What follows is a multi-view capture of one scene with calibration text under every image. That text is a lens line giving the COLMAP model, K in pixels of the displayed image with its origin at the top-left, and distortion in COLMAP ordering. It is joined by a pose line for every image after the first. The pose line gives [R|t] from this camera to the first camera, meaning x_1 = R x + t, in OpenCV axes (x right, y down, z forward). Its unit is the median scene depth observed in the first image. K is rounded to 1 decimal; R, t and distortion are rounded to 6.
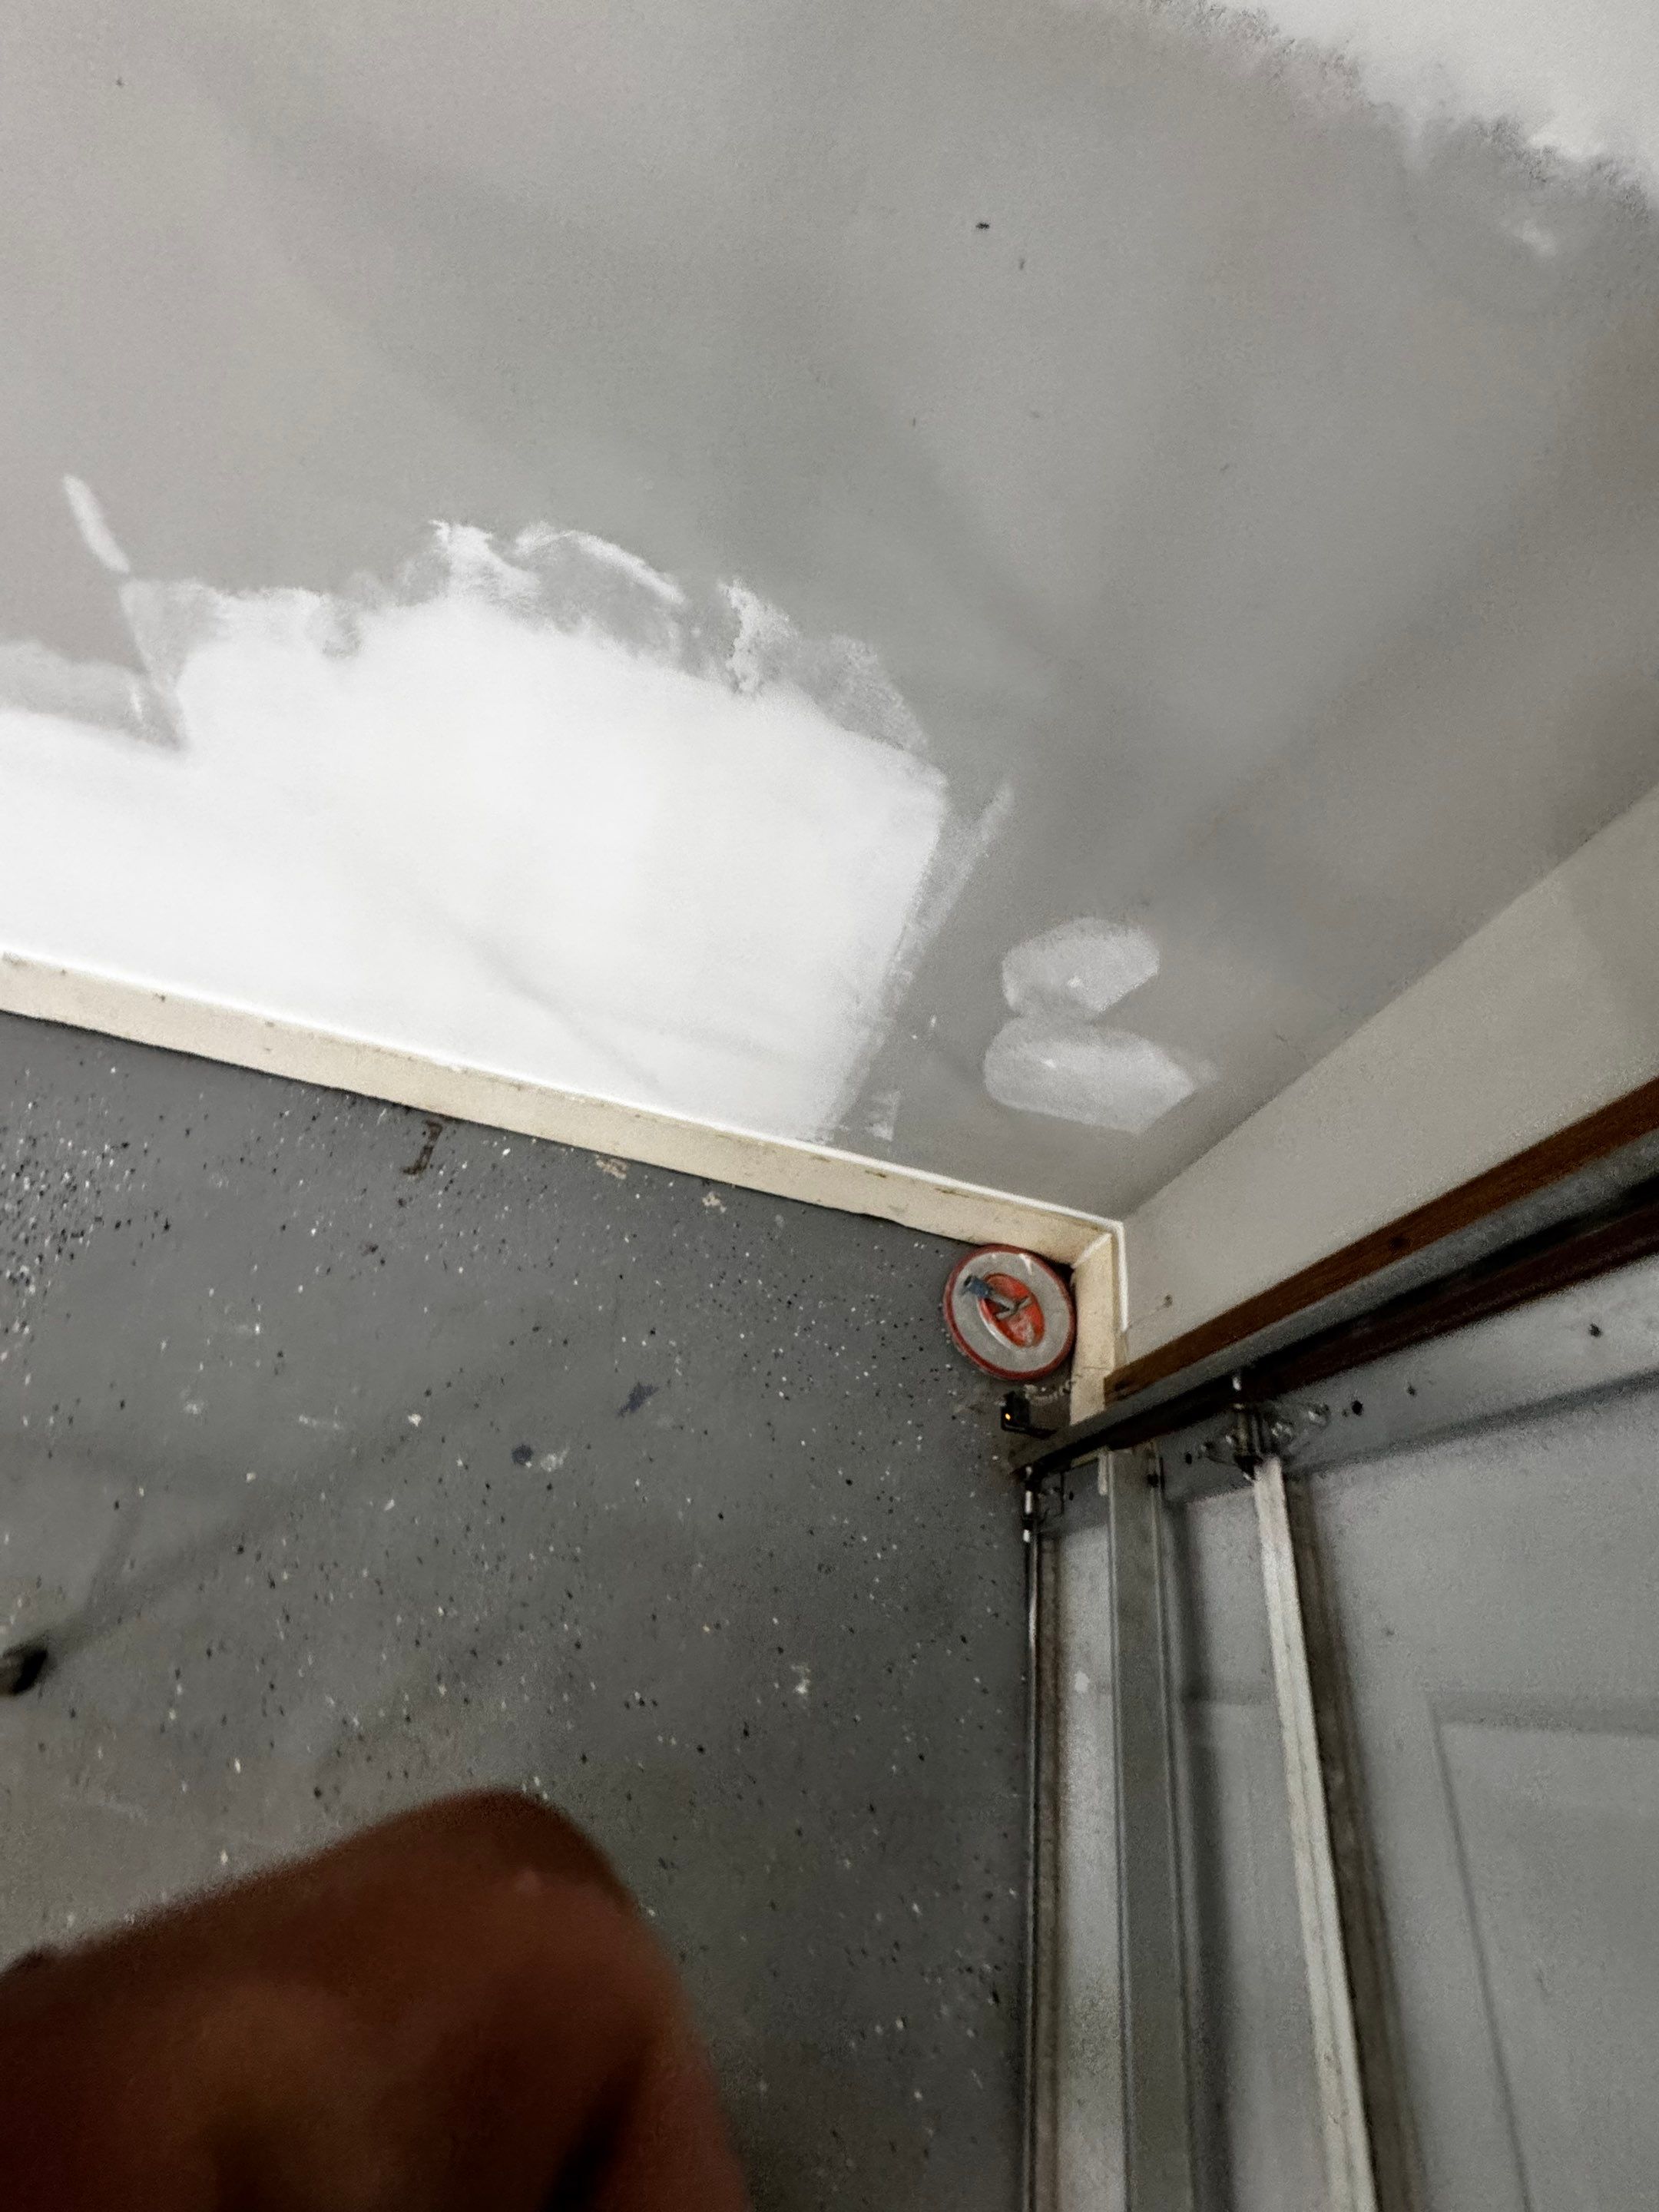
lens RADIAL K [[886.6, 0, 822.2], [0, 886.6, 1112.2], [0, 0, 1]] dist [-0.002468, 0.000059]
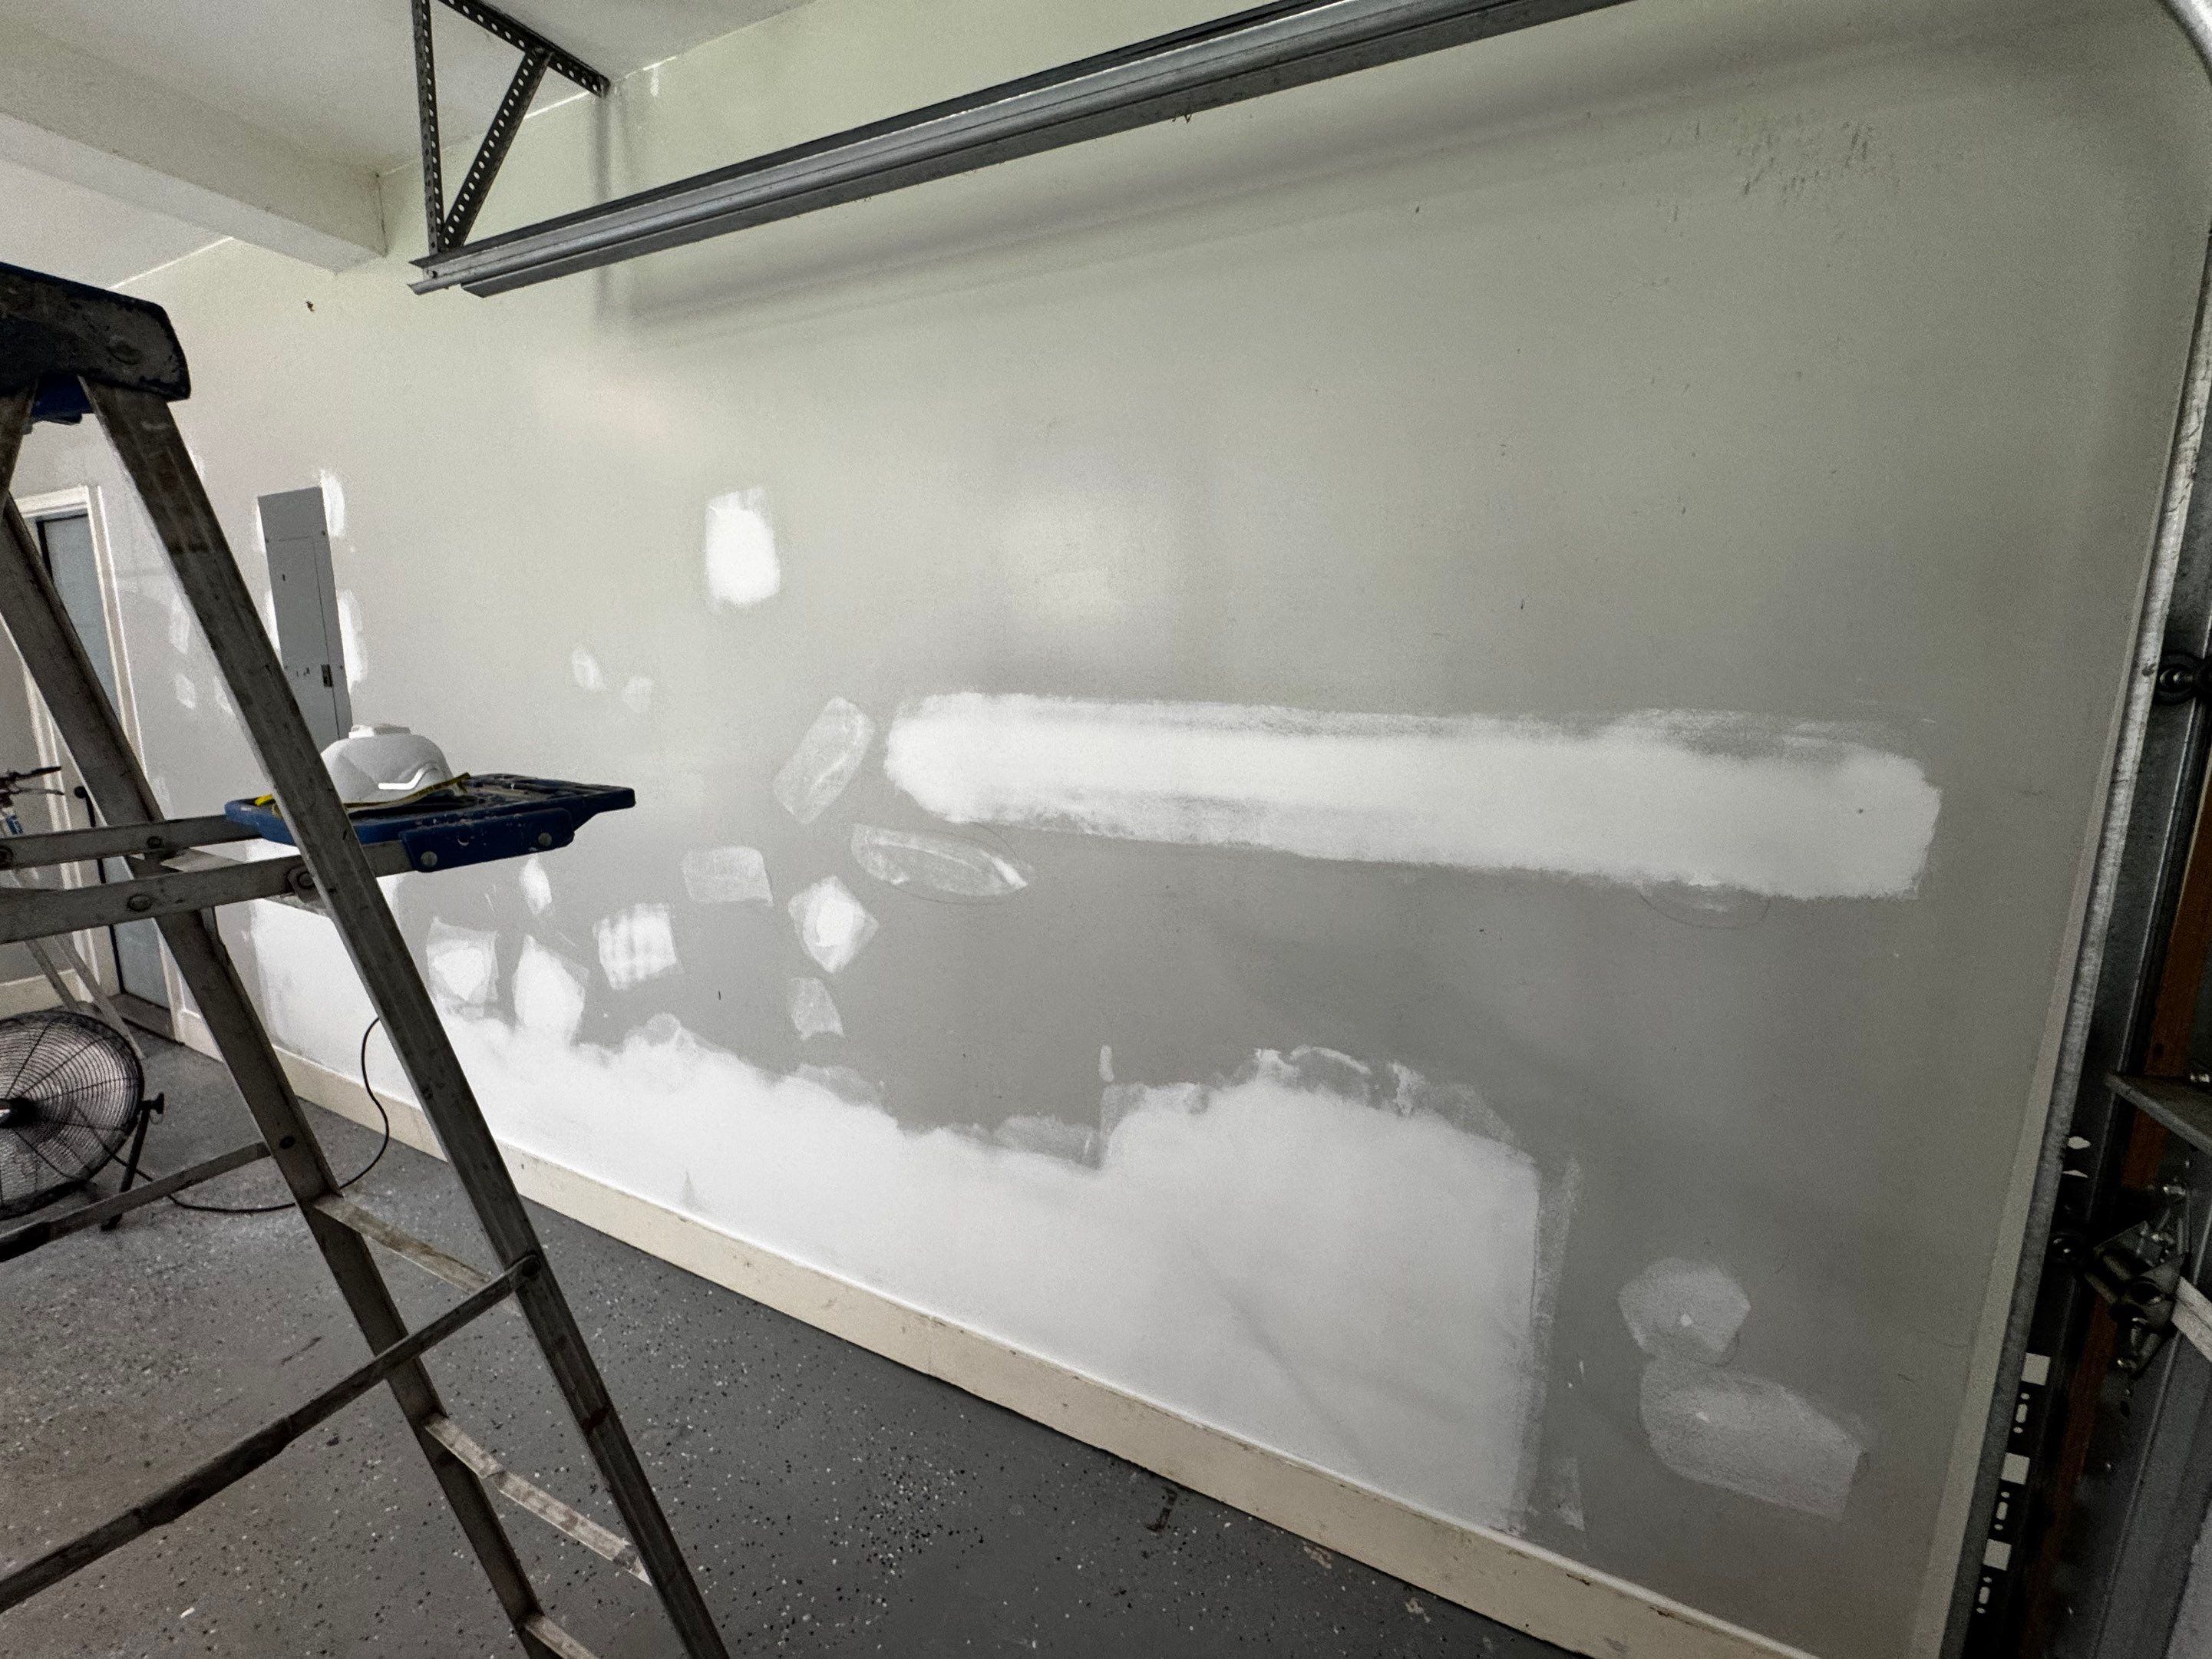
lens RADIAL K [[886.5, 0, 1122.4], [0, 886.5, 833.3], [0, 0, 1]] dist [-0.002468, 0.000059]
pose [[0.941589, -0.152829, -0.300089, 0.004327], [-0.135171, 0.644650, -0.752433, 0.583146], [0.308446, 0.749046, 0.586337, -0.677603]]
